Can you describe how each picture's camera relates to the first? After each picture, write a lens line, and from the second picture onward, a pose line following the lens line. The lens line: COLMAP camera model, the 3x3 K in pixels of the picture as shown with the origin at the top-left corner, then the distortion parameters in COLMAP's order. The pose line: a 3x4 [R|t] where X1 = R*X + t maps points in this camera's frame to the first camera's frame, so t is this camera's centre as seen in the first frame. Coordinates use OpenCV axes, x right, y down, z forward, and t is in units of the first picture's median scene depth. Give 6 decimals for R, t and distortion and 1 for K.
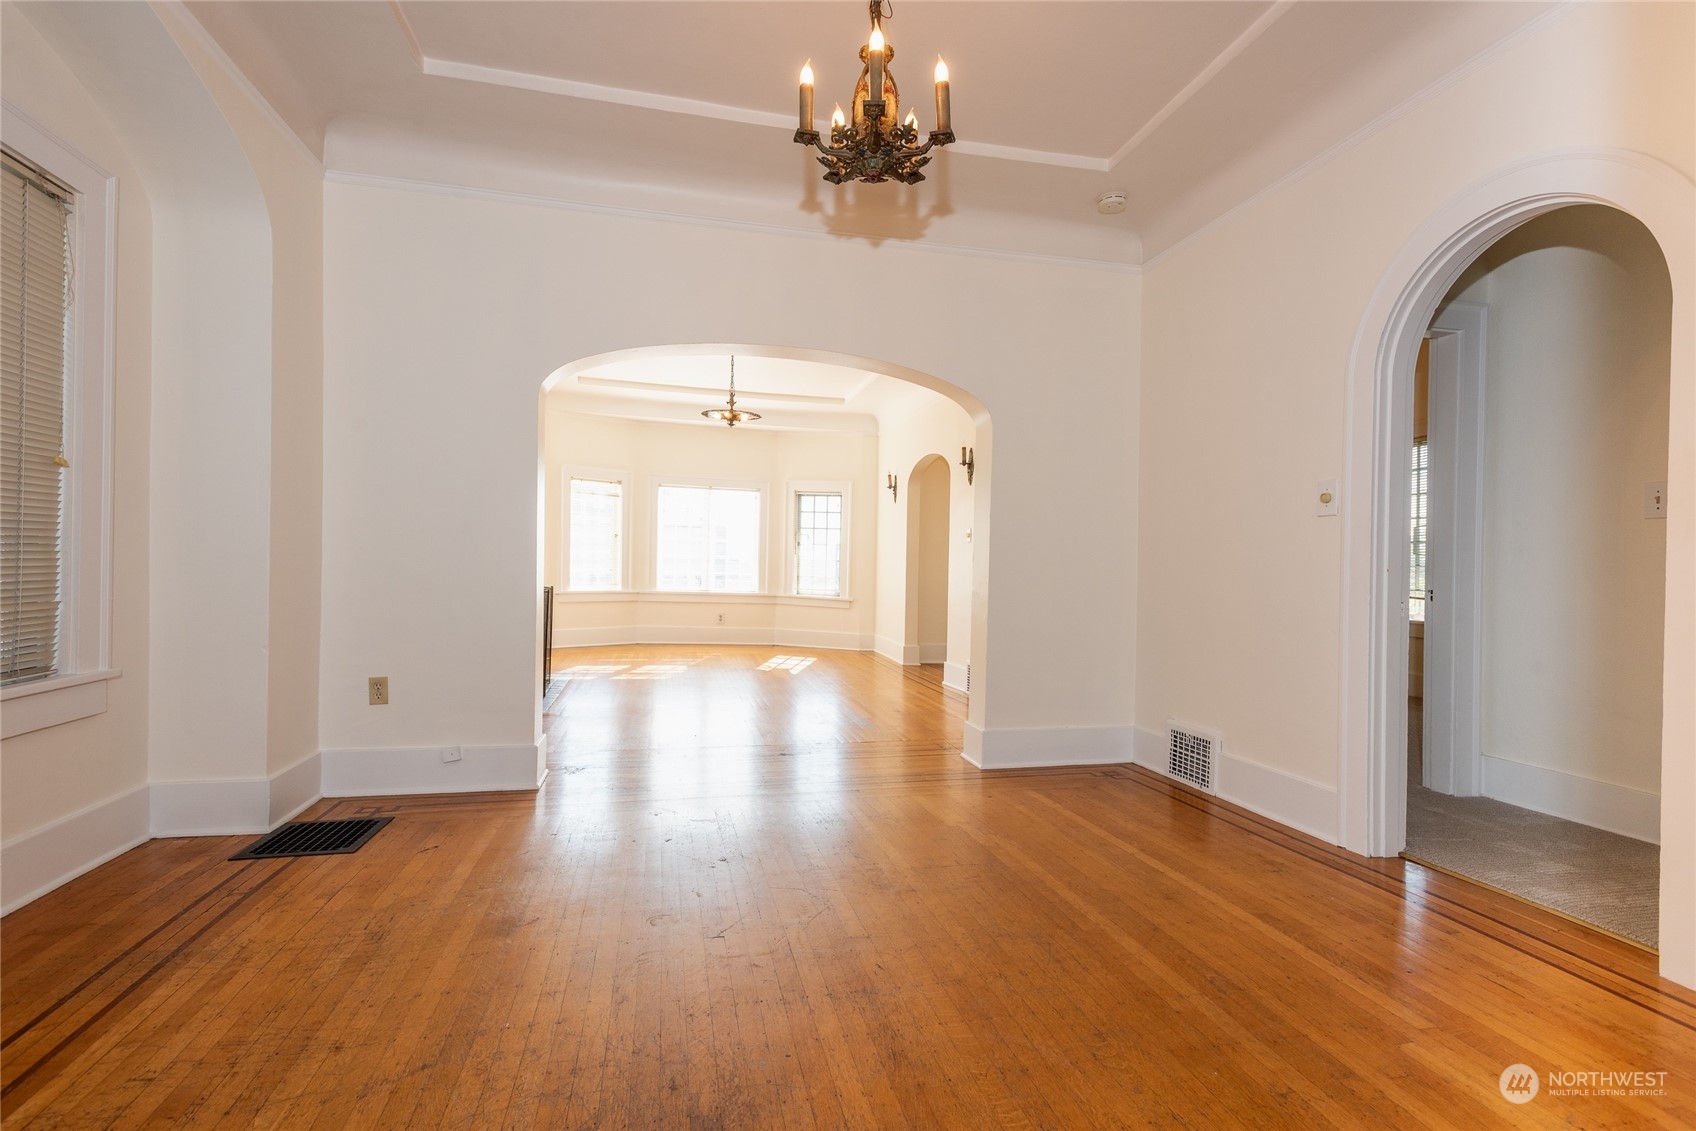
lens RADIAL K [[823.1, 0, 856.6], [0, 823.1, 556.5], [0, 0, 1]] dist [0.014259, -0.001786]
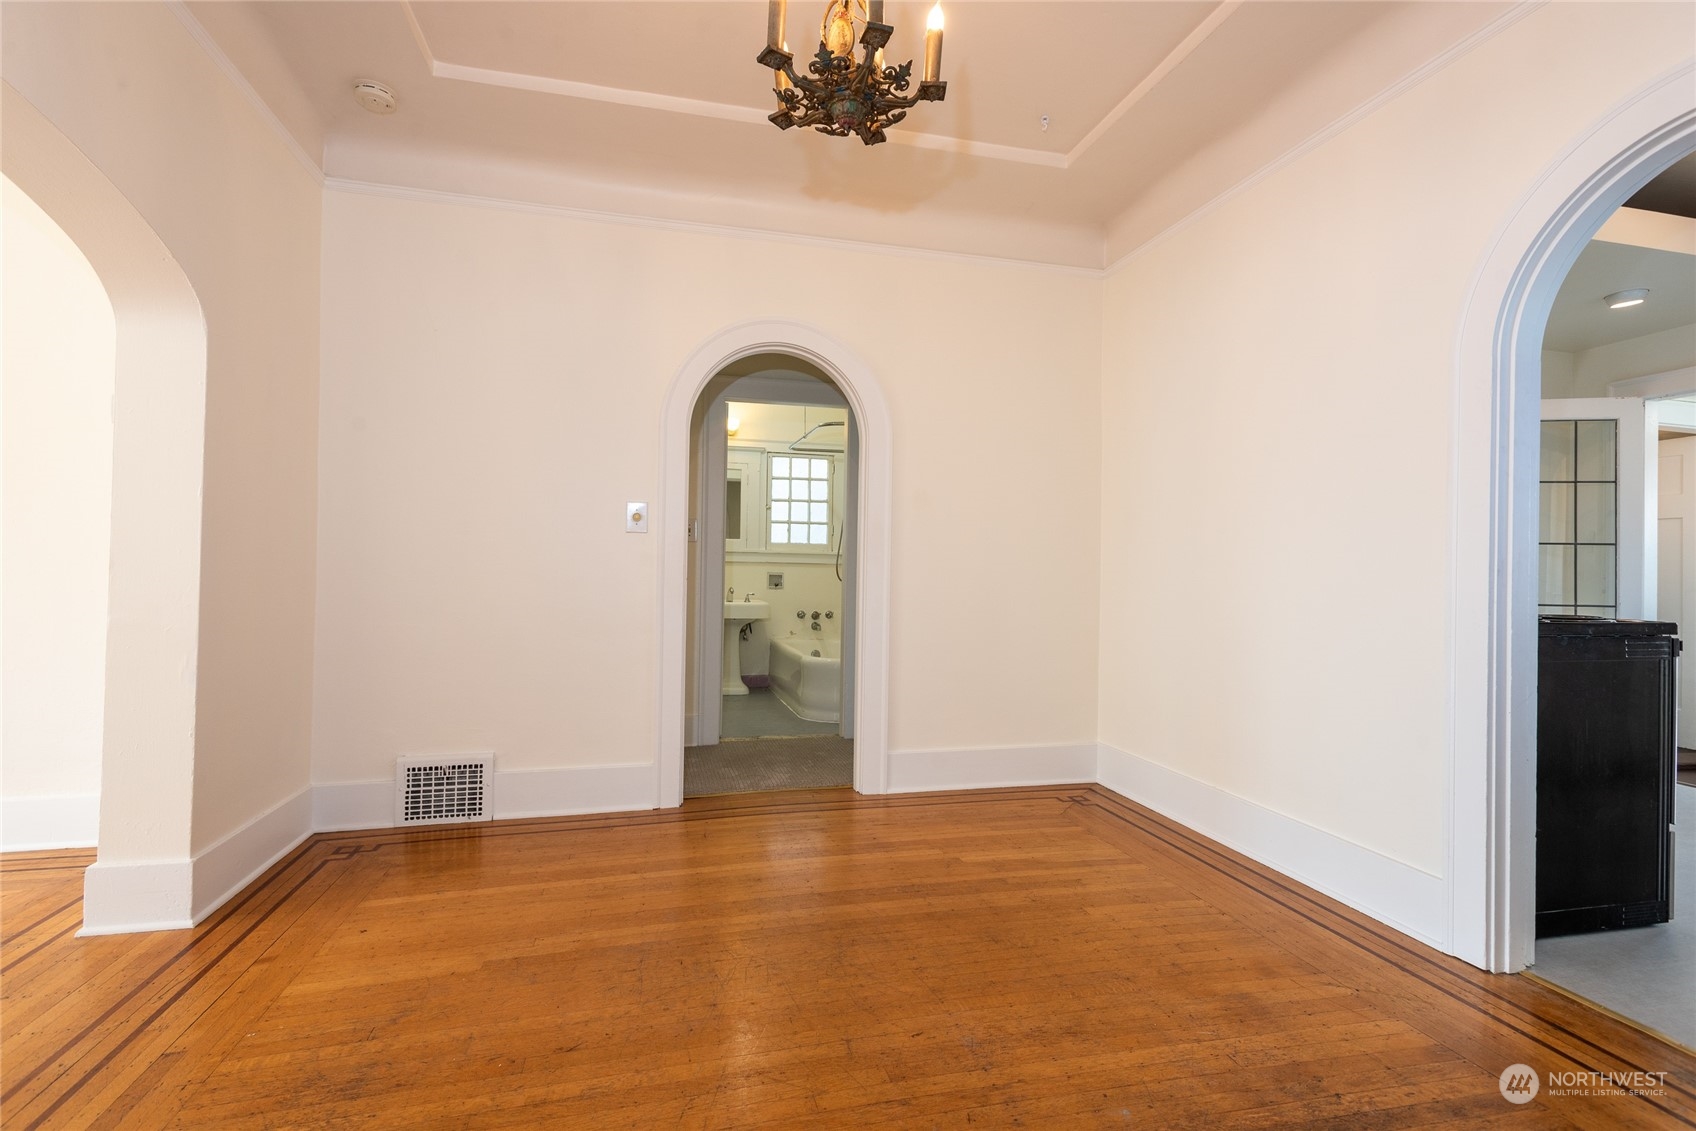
lens RADIAL K [[823.1, 0, 853.6], [0, 823.1, 568.3], [0, 0, 1]] dist [0.014259, -0.001786]
pose [[-0.023489, -0.021453, 0.999494, -1.592159], [-0.020572, 0.999568, 0.020971, -0.061387], [-0.999512, -0.020069, -0.023921, 2.016996]]
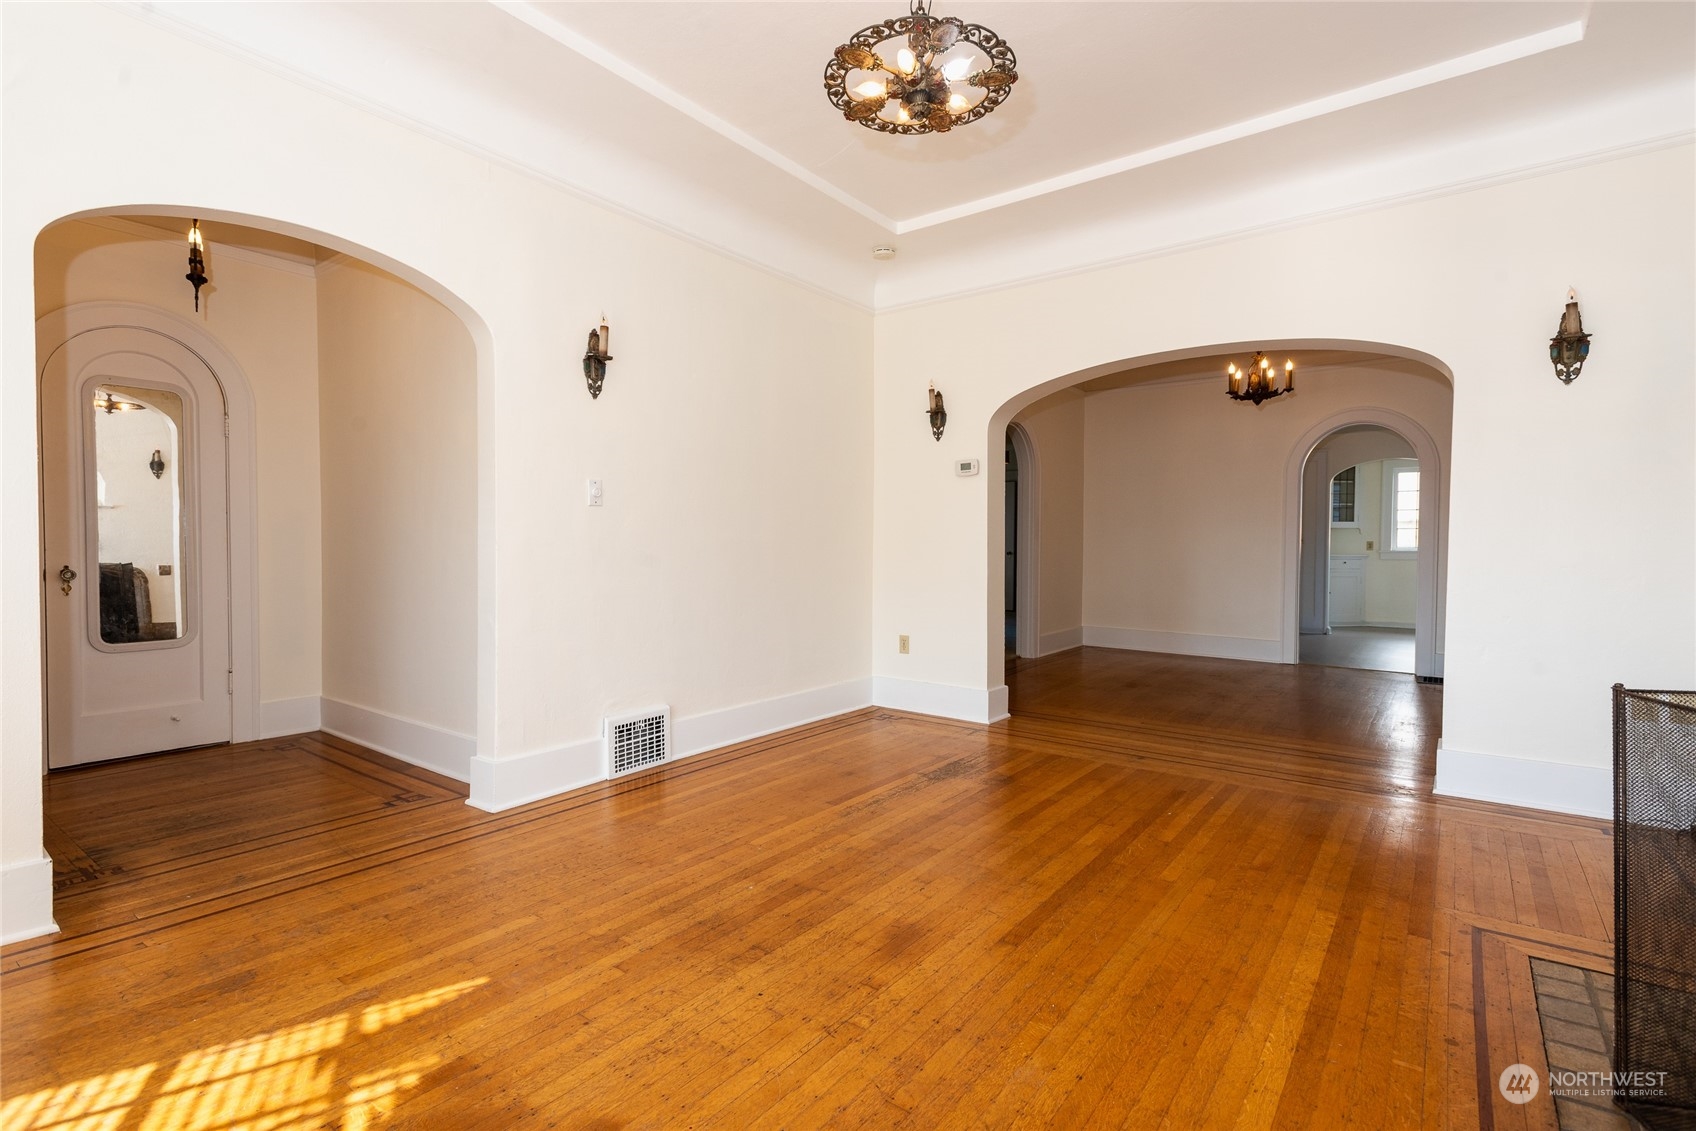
lens RADIAL K [[790.4, 0, 846.7], [0, 790.4, 564.2], [0, 0, 1]] dist [0.015936, -0.001307]
pose [[-0.651109, -0.025159, 0.758567, -1.641504], [-0.013099, 0.999674, 0.021913, 0.043179], [-0.758871, 0.004331, -0.651226, 6.119861]]
